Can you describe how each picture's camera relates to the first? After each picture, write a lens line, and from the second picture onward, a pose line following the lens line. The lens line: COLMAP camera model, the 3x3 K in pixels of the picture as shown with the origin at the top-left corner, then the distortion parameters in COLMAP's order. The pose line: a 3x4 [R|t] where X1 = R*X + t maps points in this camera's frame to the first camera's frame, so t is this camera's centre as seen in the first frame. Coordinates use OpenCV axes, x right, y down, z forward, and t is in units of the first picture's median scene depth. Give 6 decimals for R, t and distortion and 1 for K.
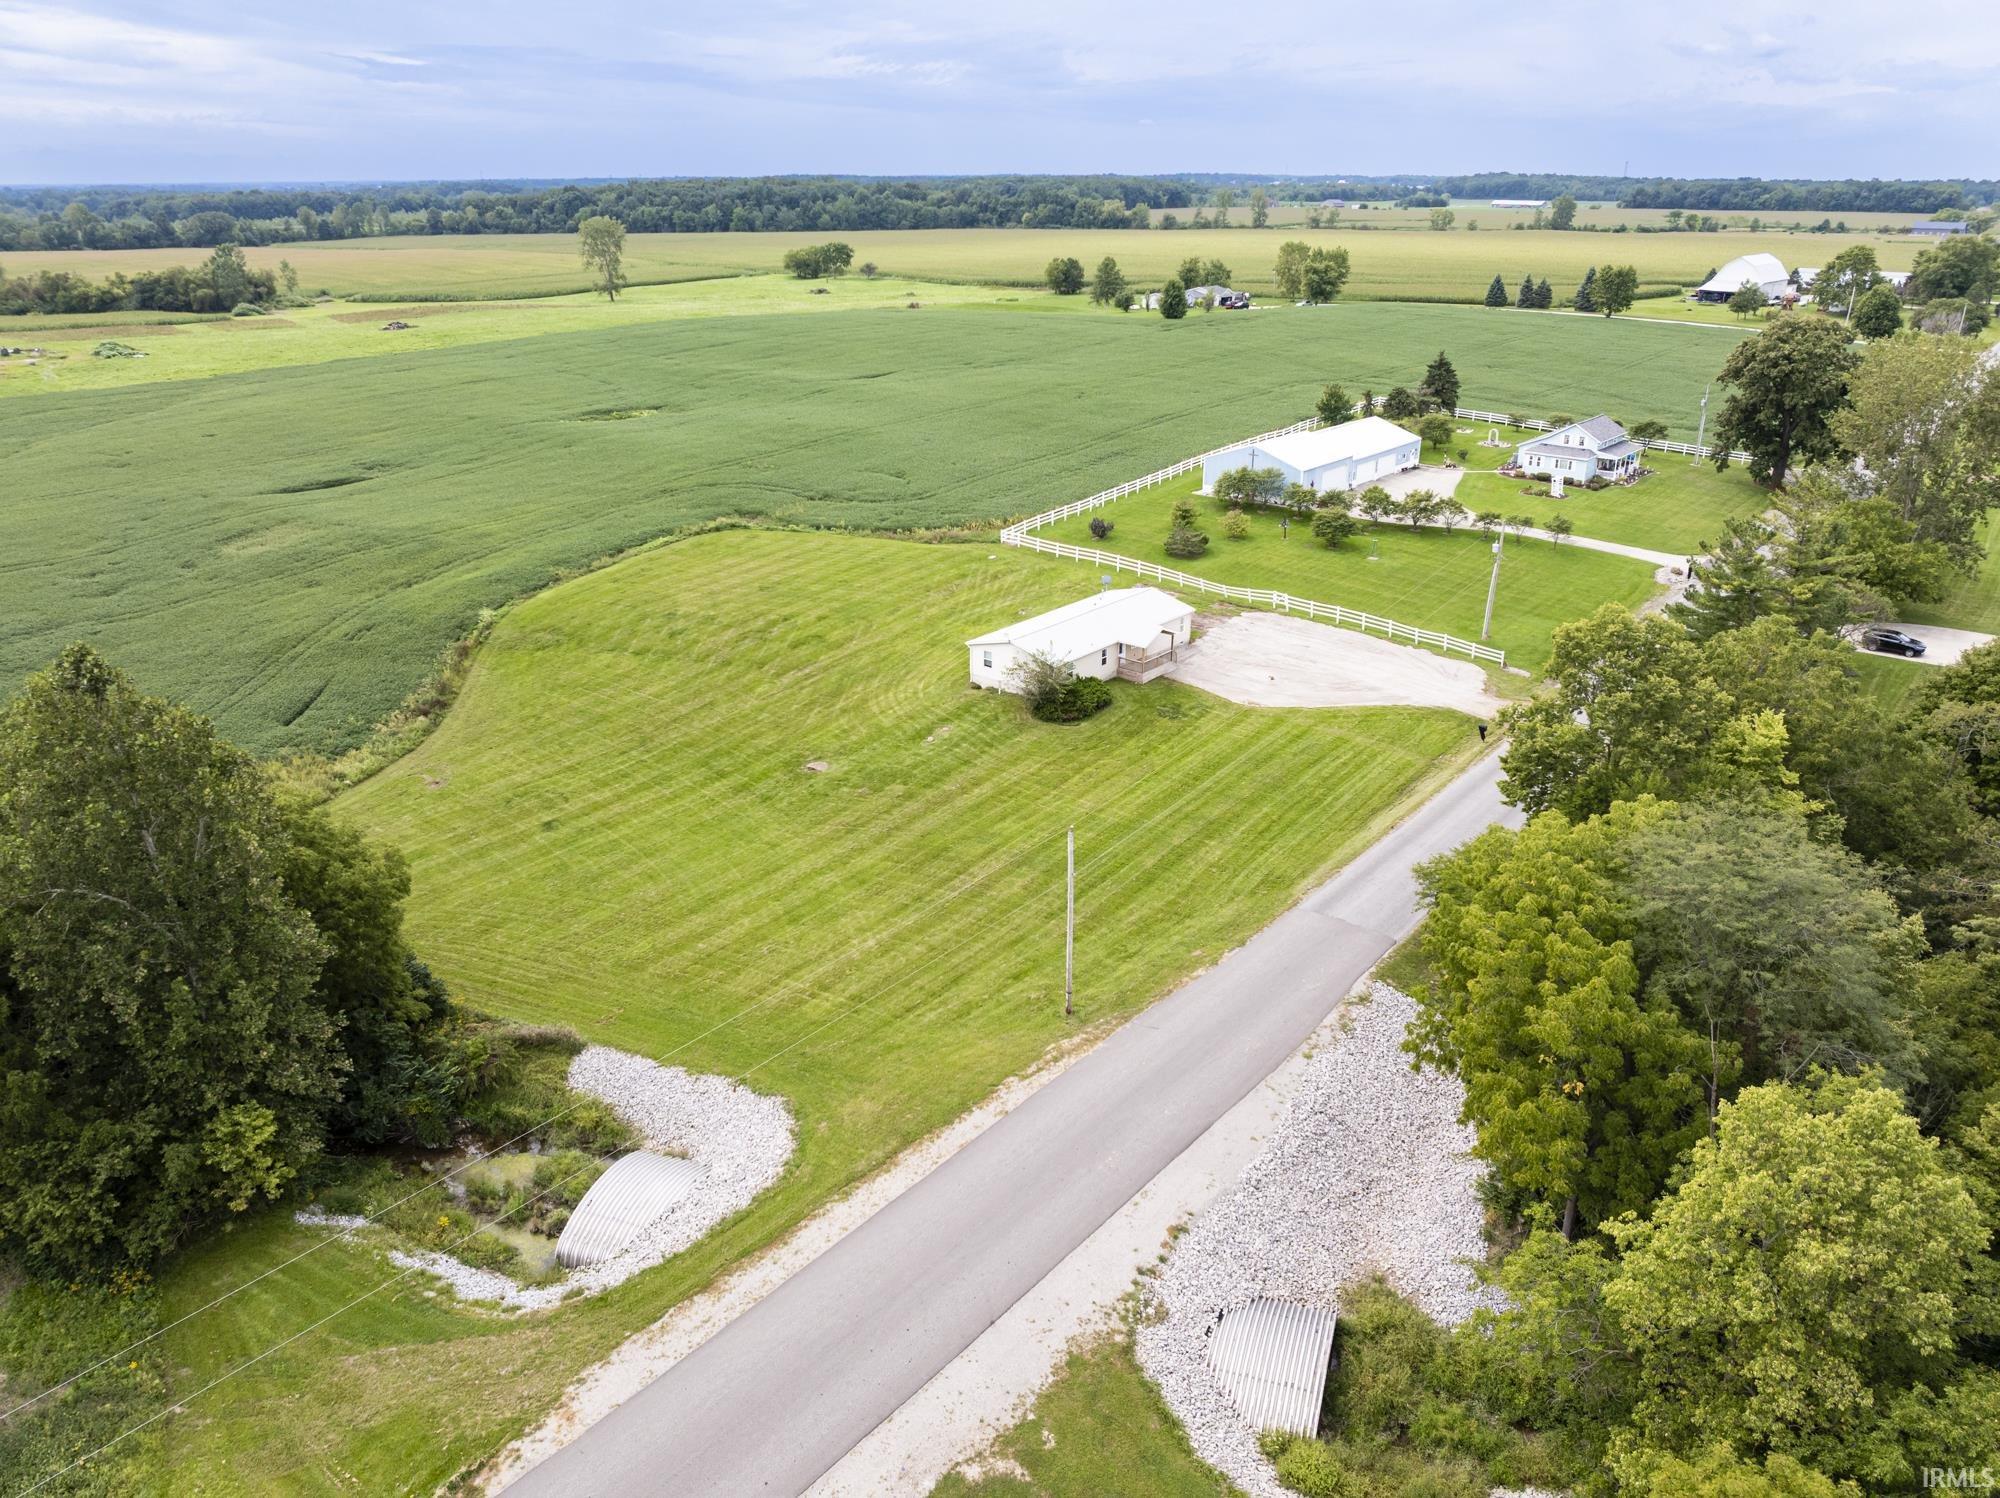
lens RADIAL K [[1454.5, 0, 996.0], [0, 1454.5, 741.6], [0, 0, 1]] dist [-0.028414, -0.002083]
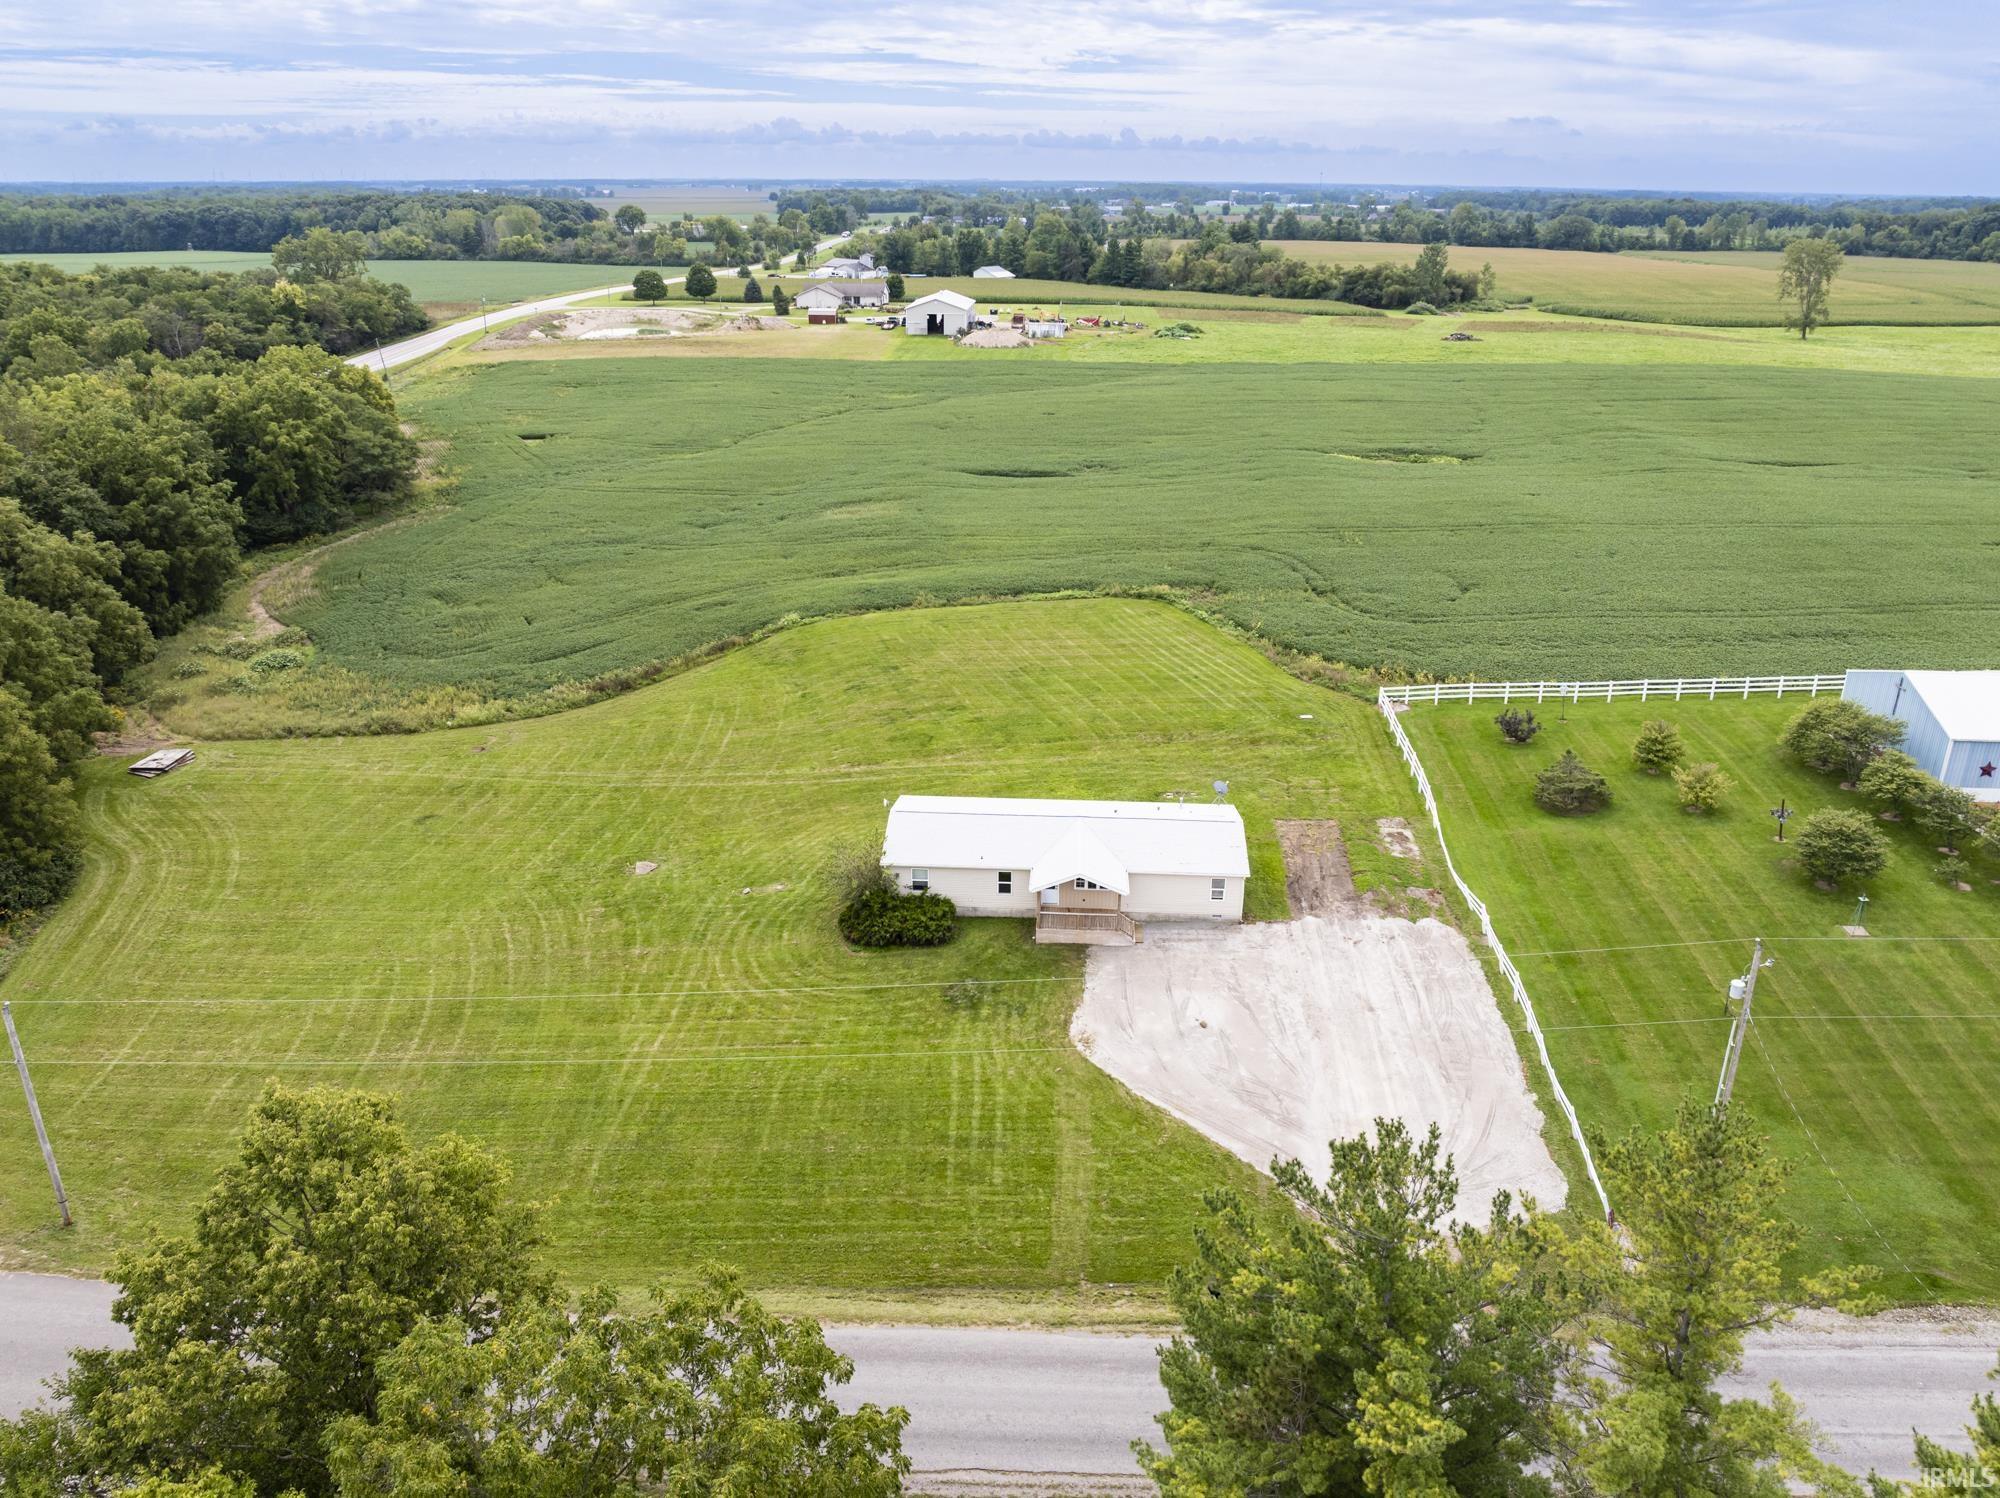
lens RADIAL K [[1454.5, 0, 999.3], [0, 1454.5, 754.4], [0, 0, 1]] dist [-0.028414, -0.002083]
pose [[0.569826, 0.310024, -0.761041, 0.171392], [-0.308898, 0.938995, 0.151230, -0.065055], [0.761499, 0.148910, 0.630829, 0.170817]]
